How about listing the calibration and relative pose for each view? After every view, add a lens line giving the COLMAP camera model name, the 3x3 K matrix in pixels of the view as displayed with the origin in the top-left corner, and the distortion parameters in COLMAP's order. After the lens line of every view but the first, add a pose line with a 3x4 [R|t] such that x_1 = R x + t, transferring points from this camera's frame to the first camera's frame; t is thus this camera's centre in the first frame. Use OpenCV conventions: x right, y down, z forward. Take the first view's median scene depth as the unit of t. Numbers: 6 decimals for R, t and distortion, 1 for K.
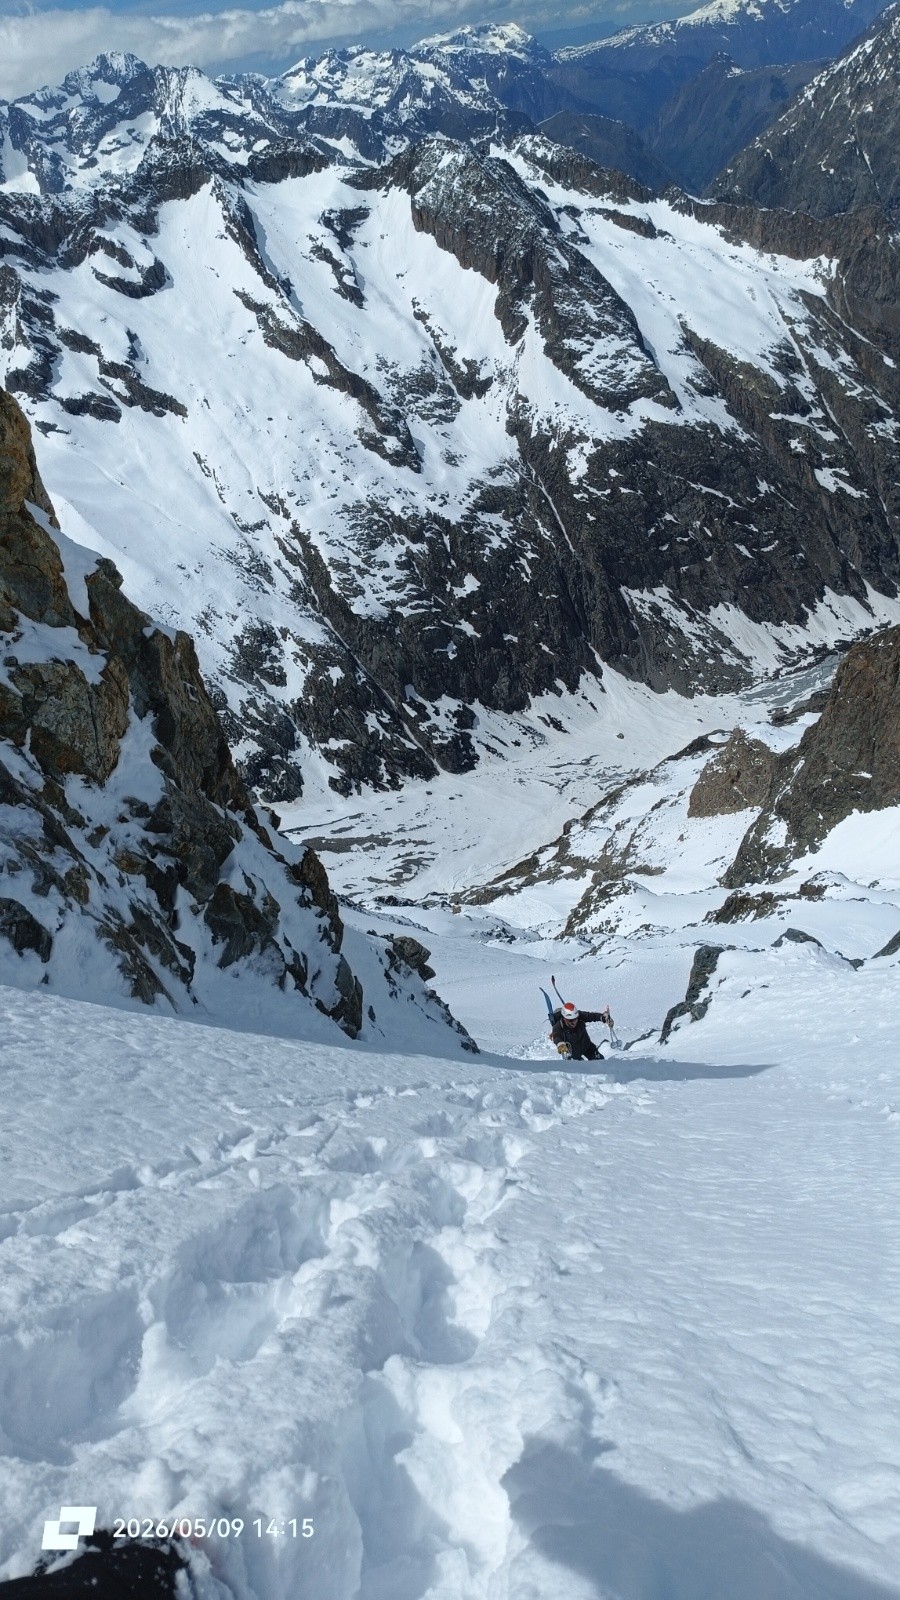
lens RADIAL K [[1076.6, 0, 455.2], [0, 1076.6, 805.0], [0, 0, 1]] dist [0.059718, -0.065568]
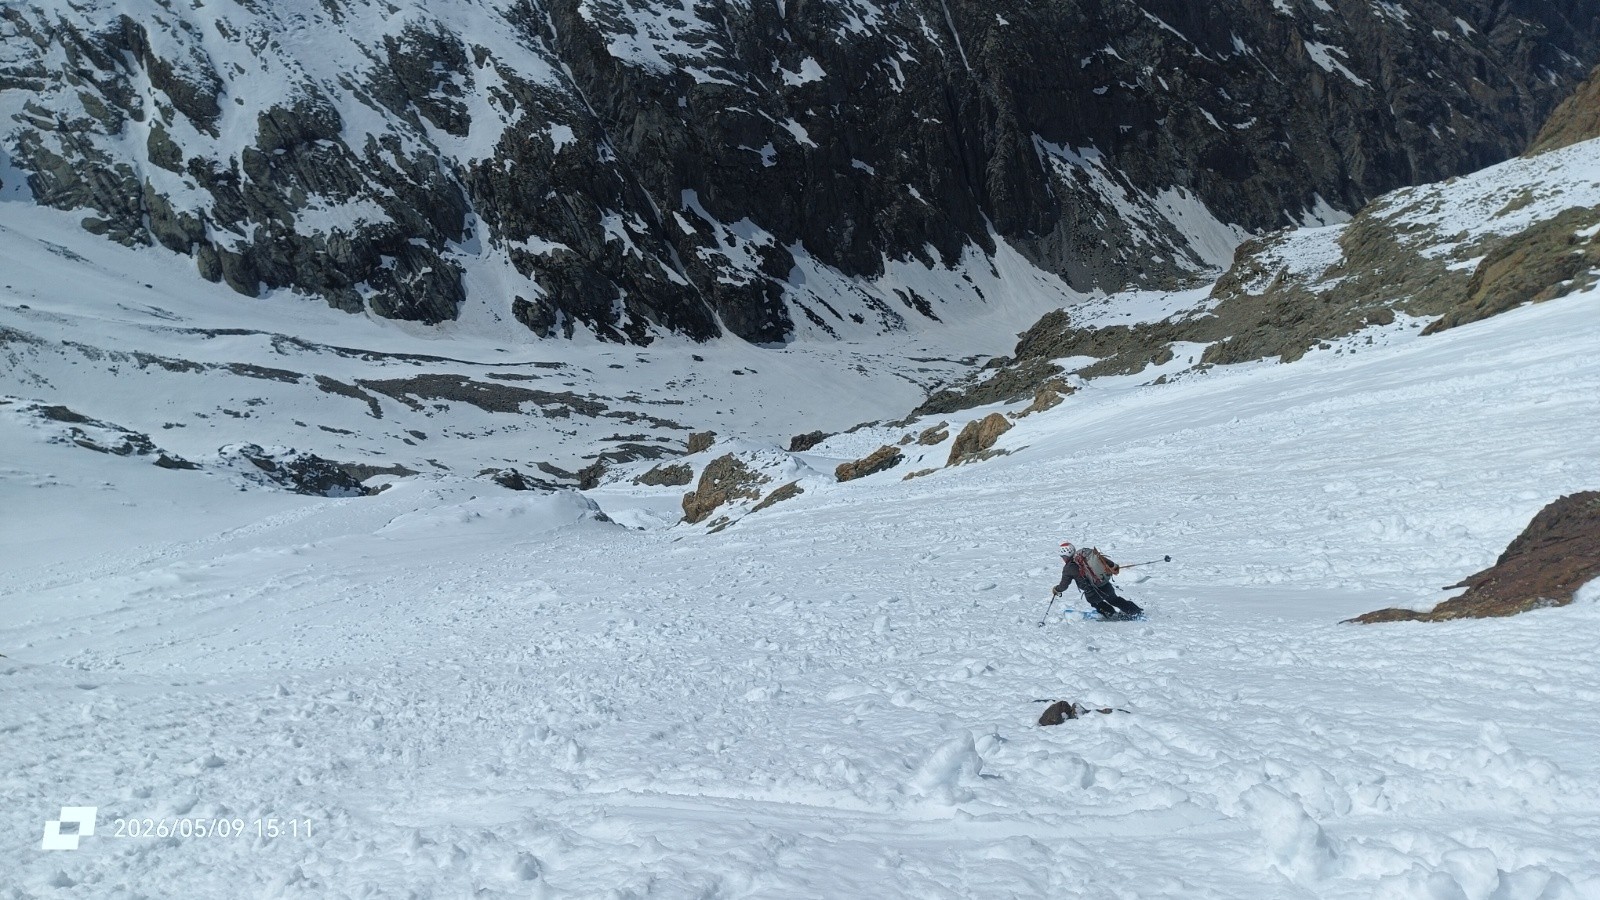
lens RADIAL K [[1076.6, 0, 797.3], [0, 1076.6, 444.1], [0, 0, 1]] dist [0.059718, -0.065568]
pose [[0.991416, 0.124857, 0.038791, 0.008781], [-0.121007, 0.988618, -0.089397, 0.063336], [-0.049511, 0.083935, 0.995240, 0.374462]]
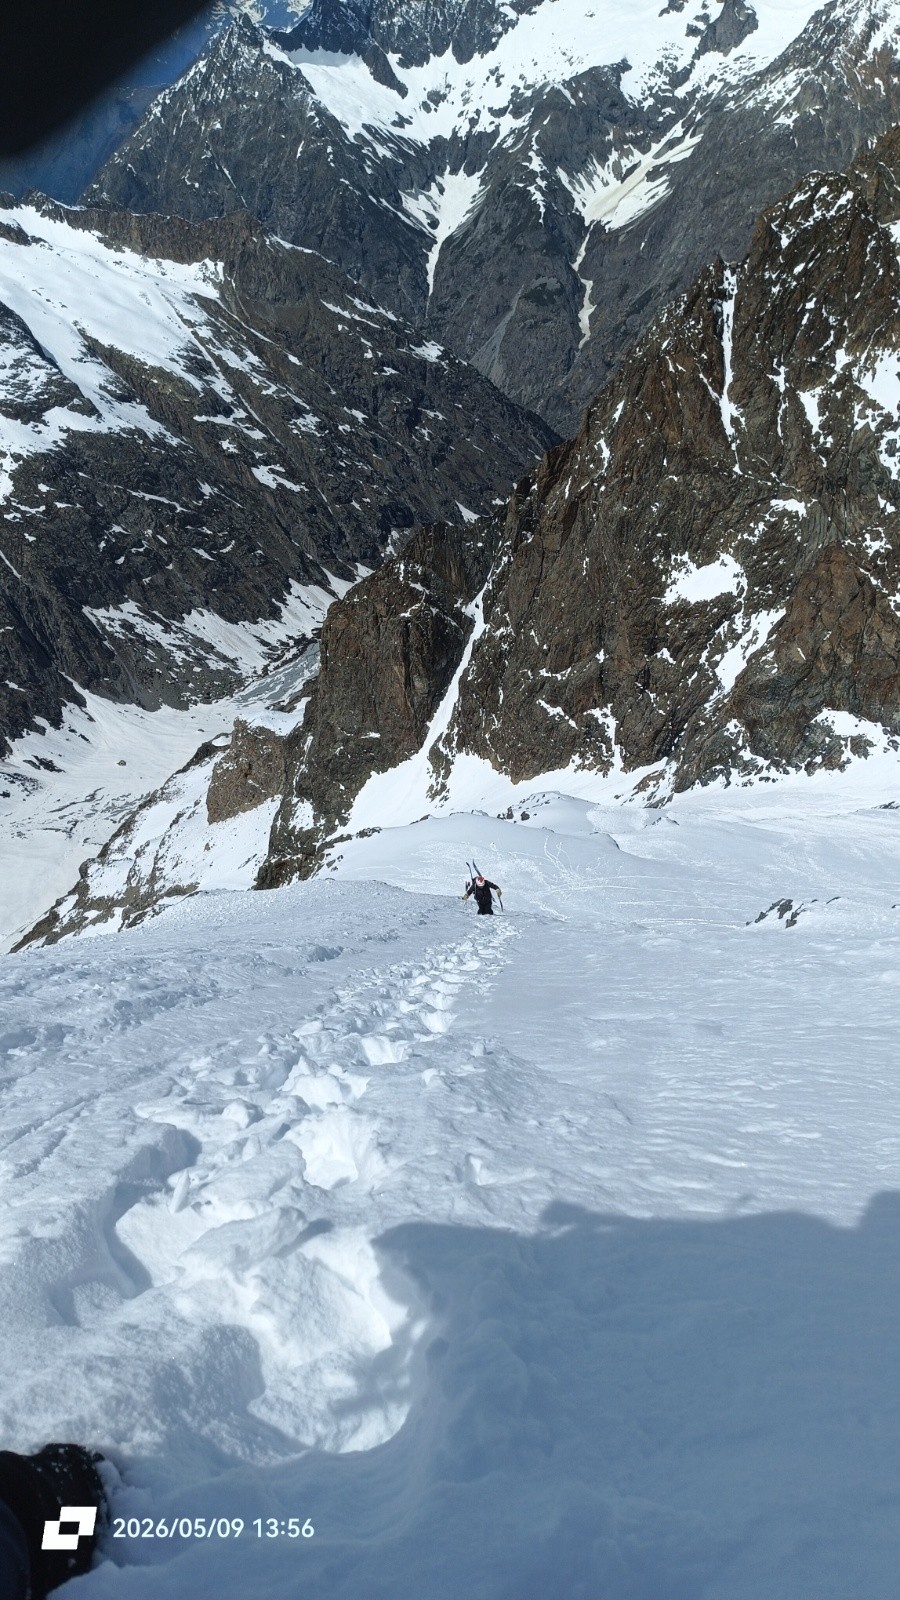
lens RADIAL K [[1076.6, 0, 455.2], [0, 1076.6, 805.0], [0, 0, 1]] dist [0.059718, -0.065568]
pose [[0.880772, -0.224920, 0.416715, 0.008014], [0.231524, 0.972186, 0.035383, 0.004872], [-0.413083, 0.065315, 0.908348, 0.029810]]
